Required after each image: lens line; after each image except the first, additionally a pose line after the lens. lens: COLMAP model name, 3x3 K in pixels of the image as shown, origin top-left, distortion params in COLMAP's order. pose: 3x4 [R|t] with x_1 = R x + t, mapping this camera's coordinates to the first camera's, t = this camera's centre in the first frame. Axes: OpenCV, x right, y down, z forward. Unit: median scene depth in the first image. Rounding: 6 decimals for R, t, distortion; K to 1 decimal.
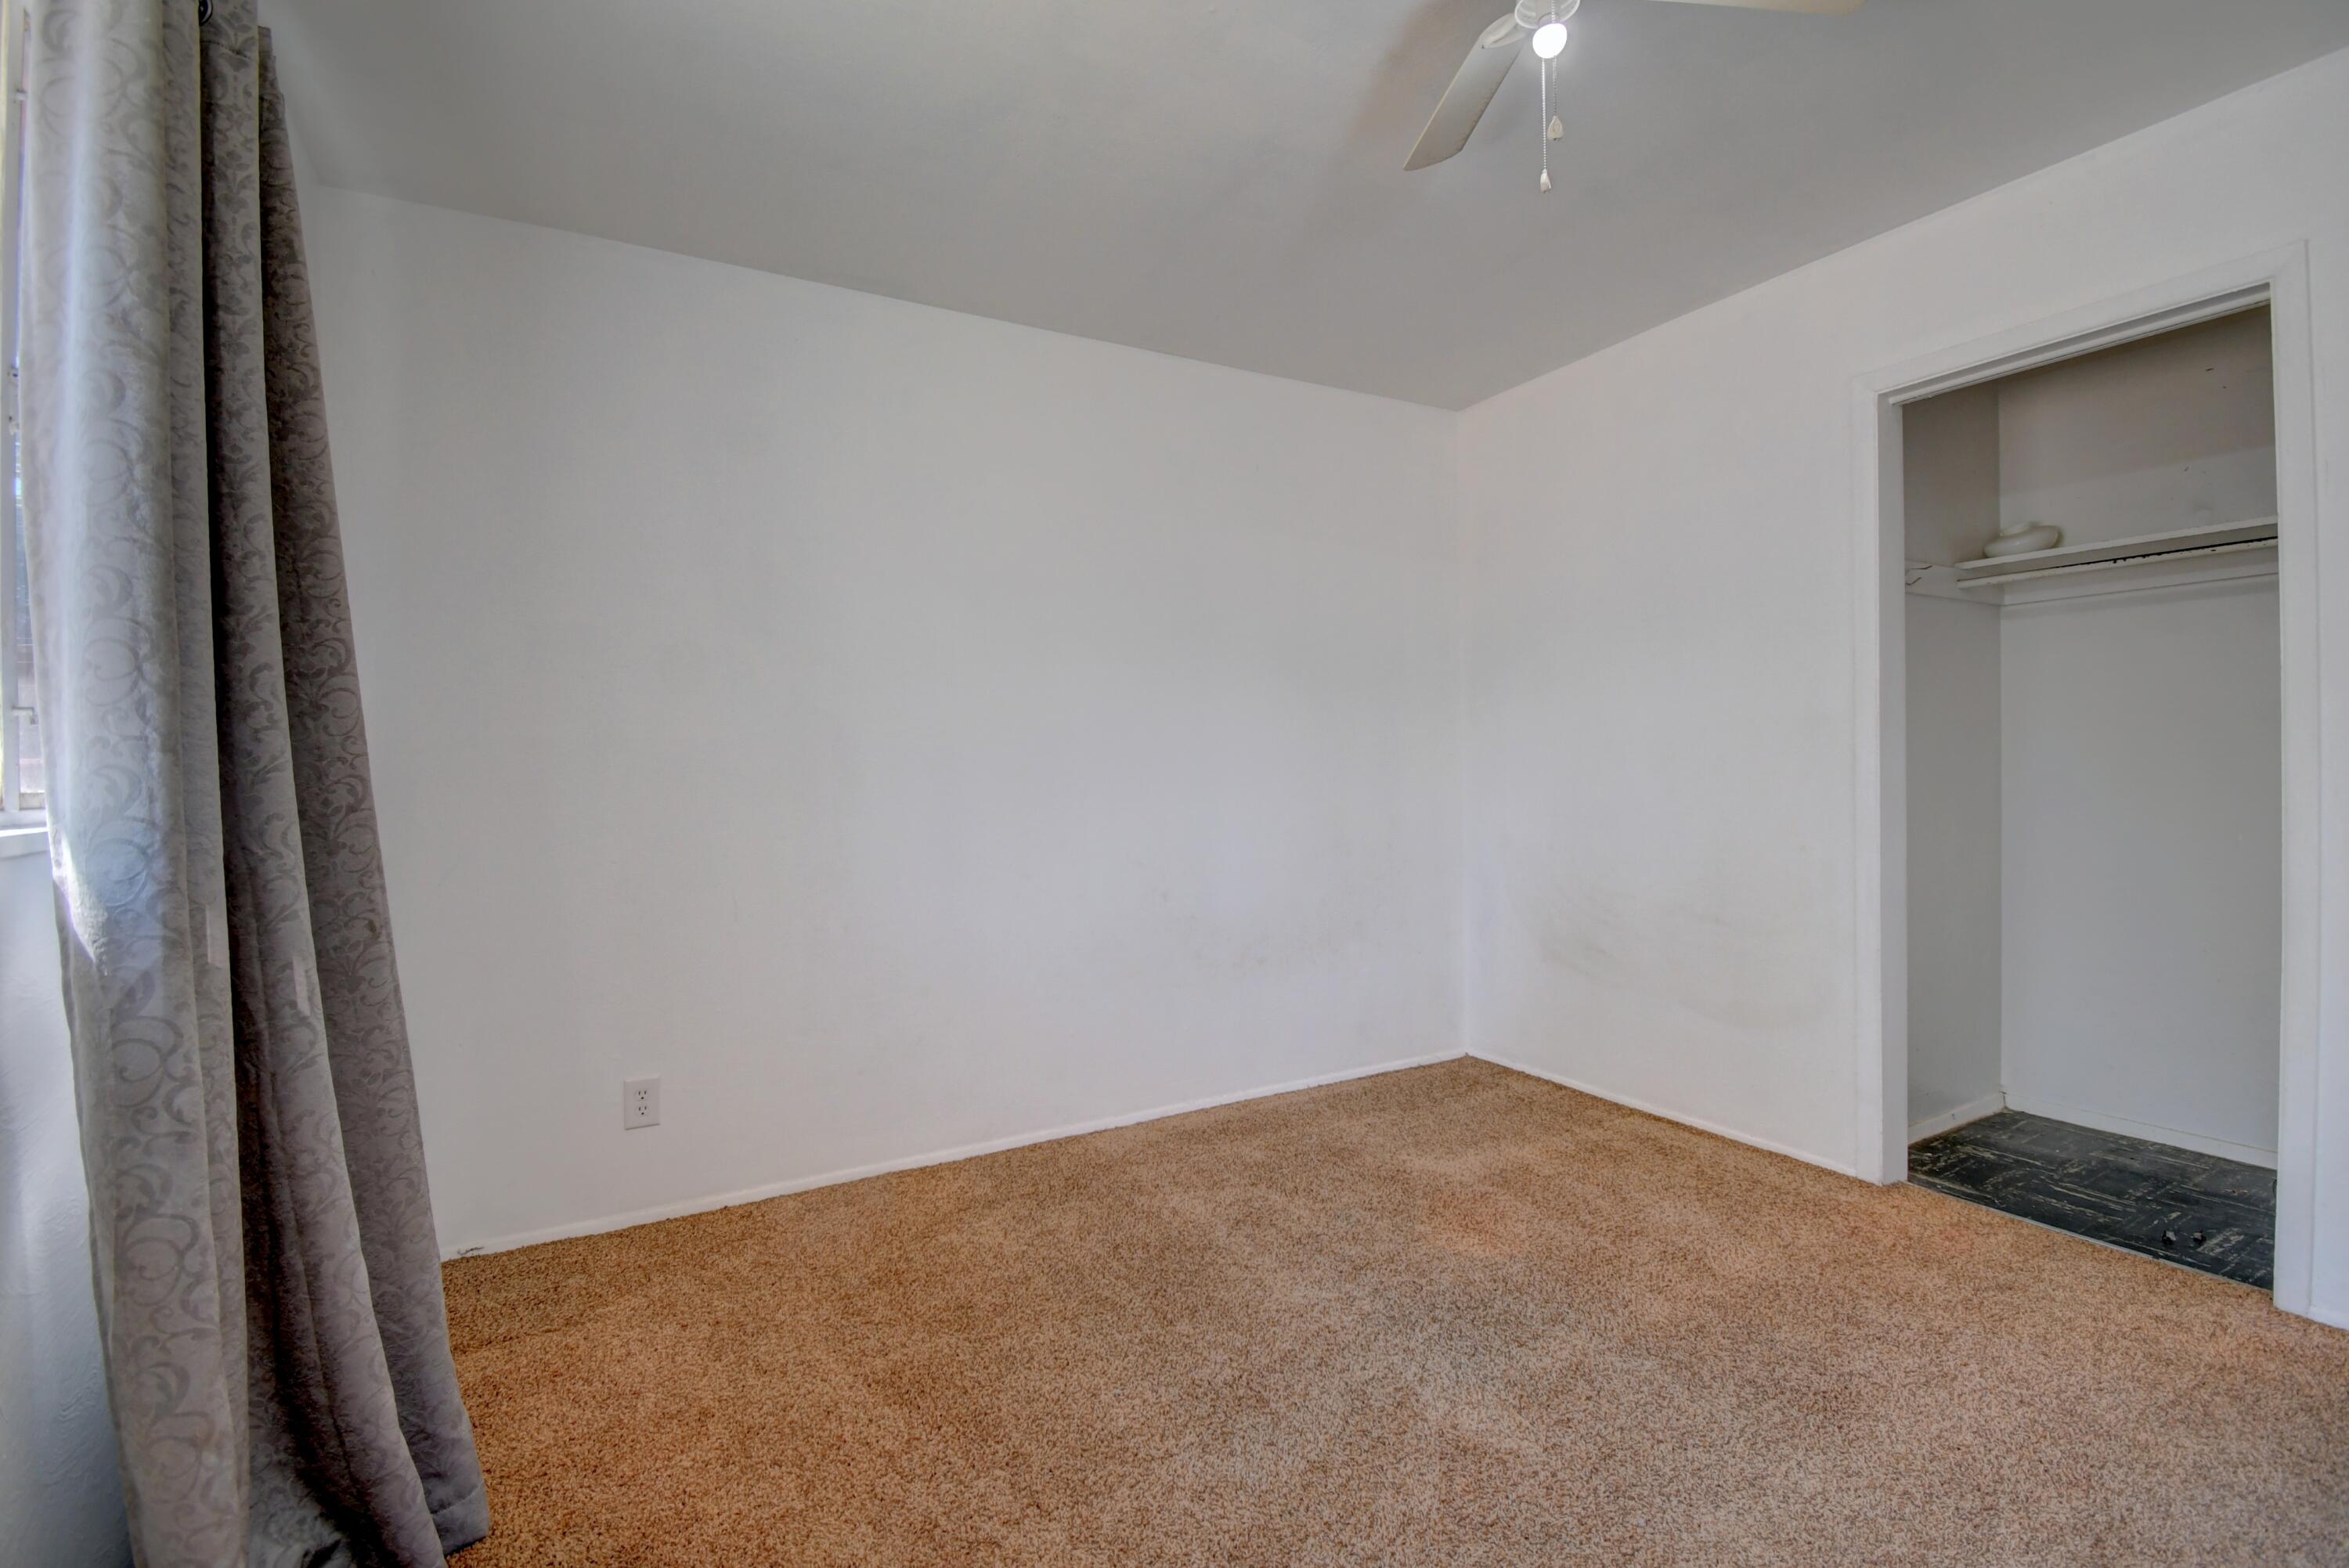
lens RADIAL K [[1048.8, 0, 1174.5], [0, 1048.8, 784.0], [0, 0, 1]] dist [0.002622, -0.001071]
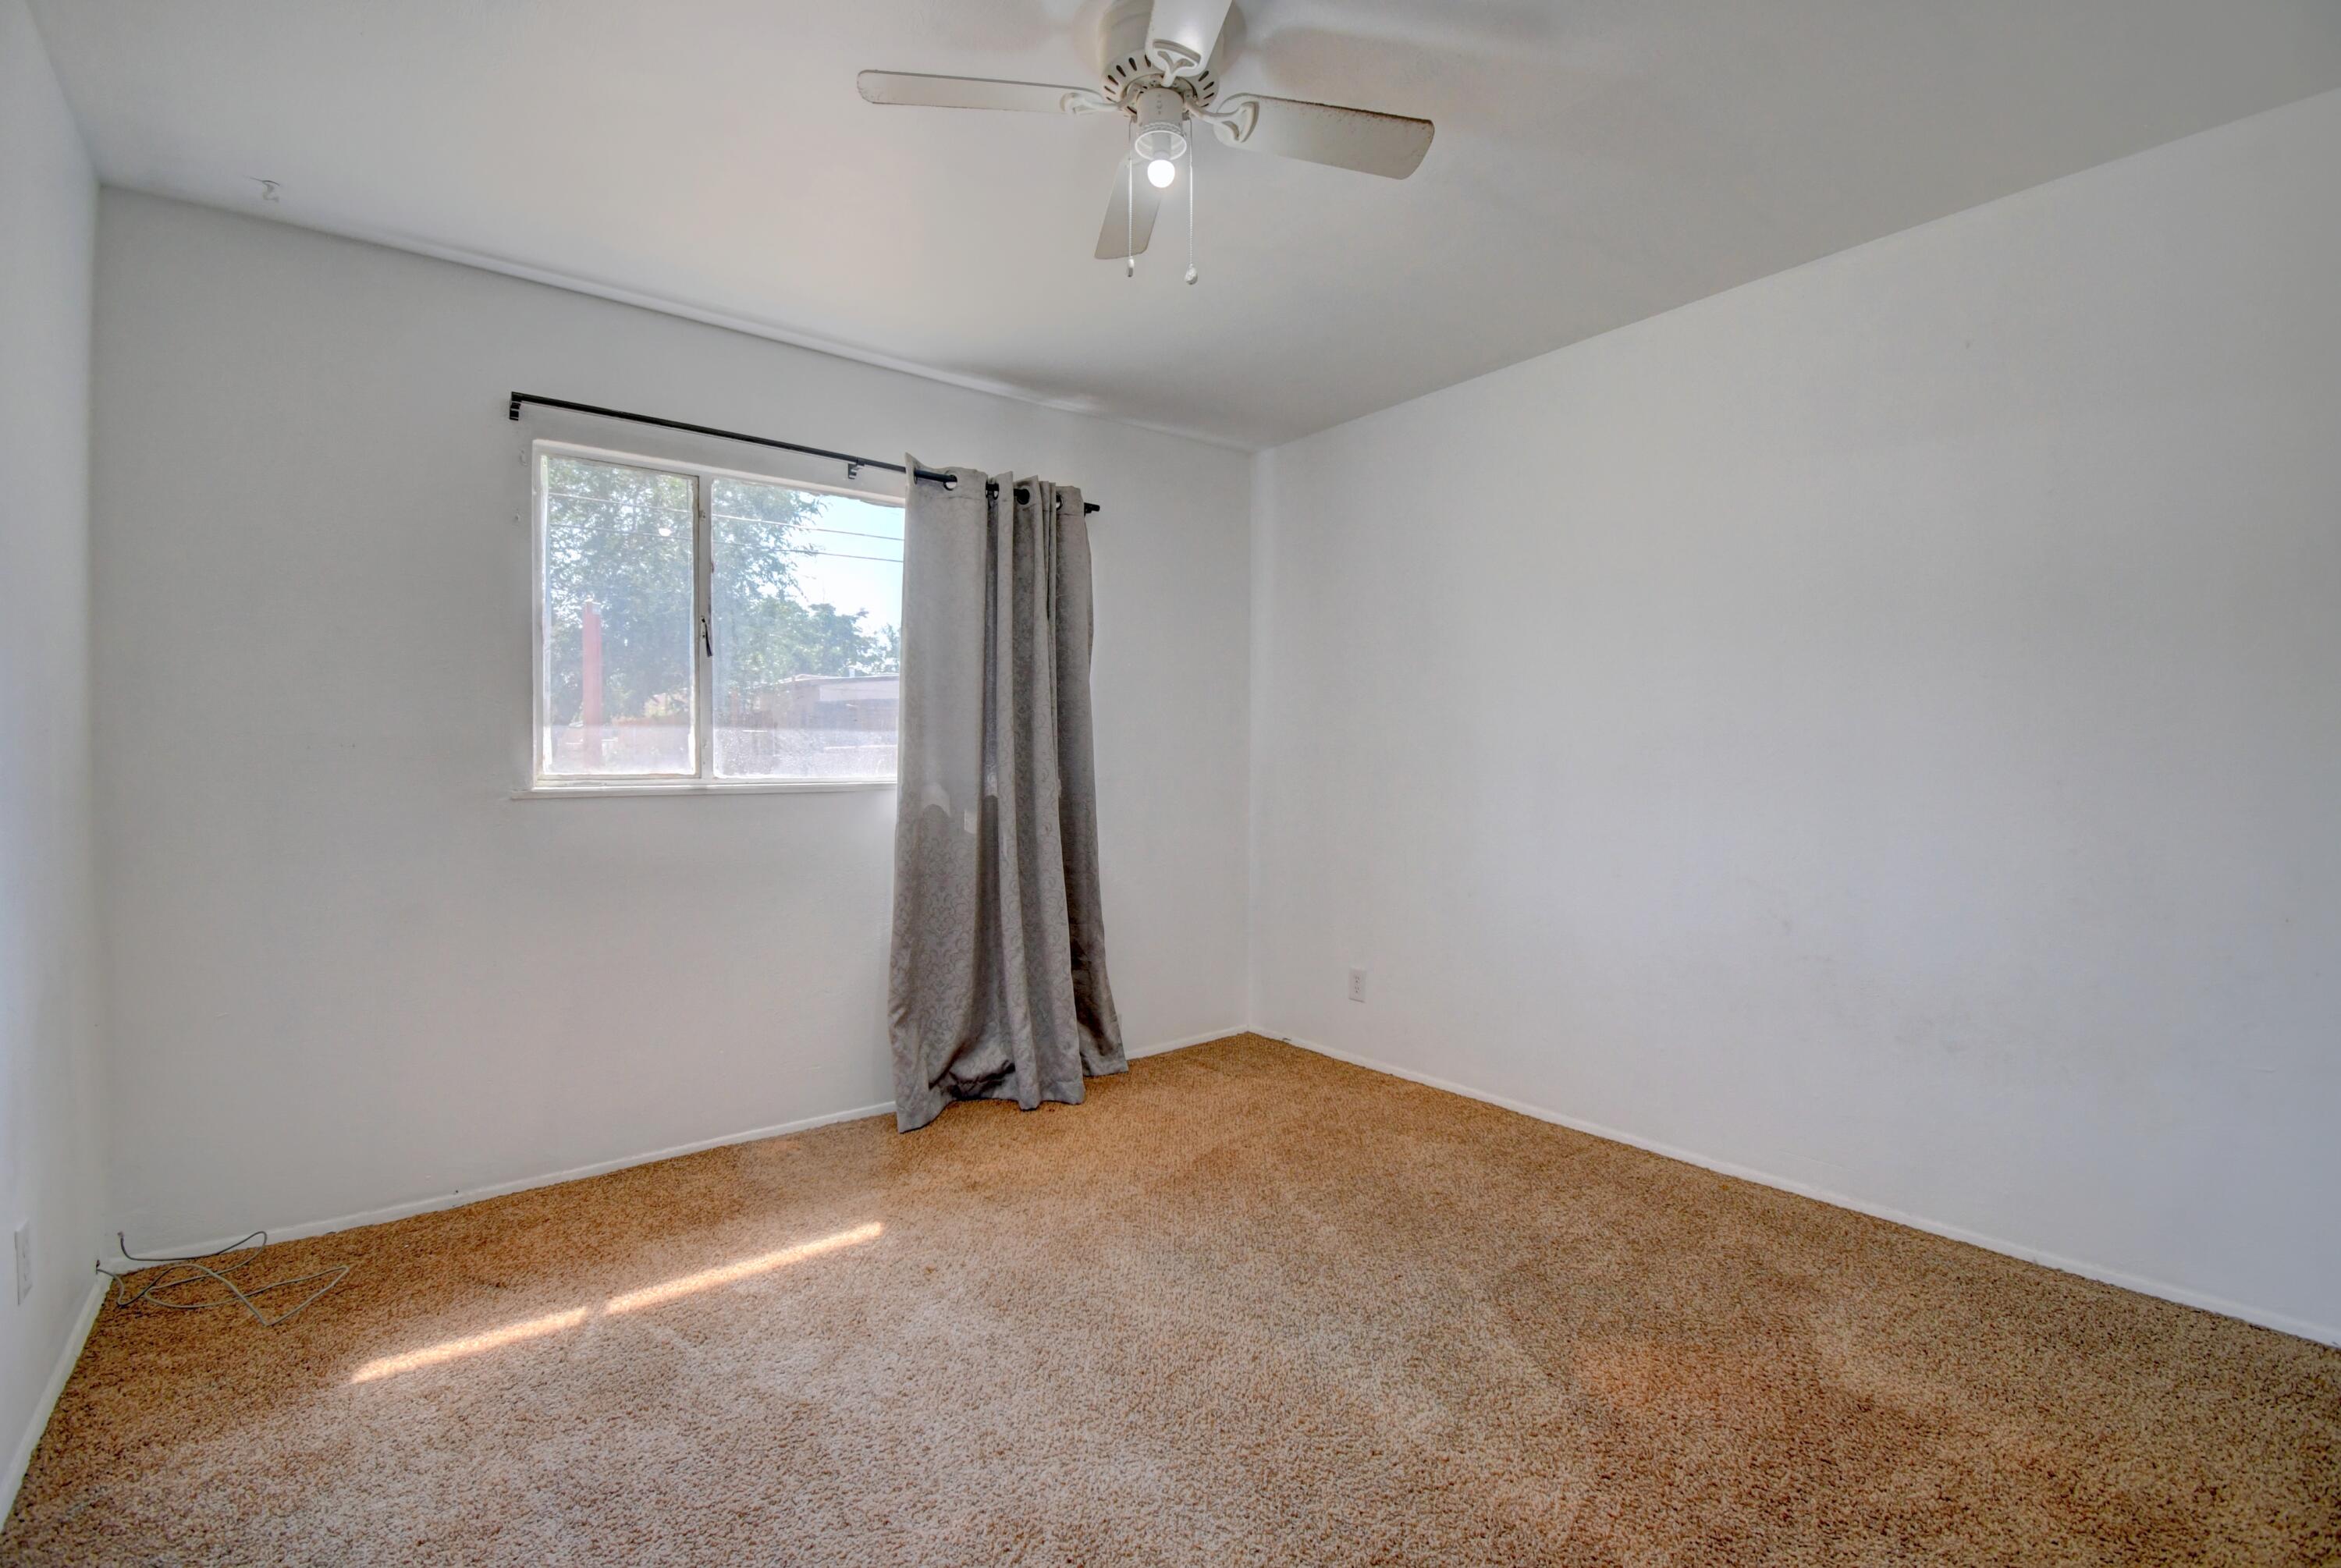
lens RADIAL K [[1045.2, 0, 1170.5], [0, 1045.2, 784.0], [0, 0, 1]] dist [0.002622, -0.001071]
pose [[0.181707, 0.042204, -0.982447, 0.878753], [-0.022923, 0.998989, 0.038675, -0.032672], [0.983086, 0.015493, 0.182491, 0.451055]]
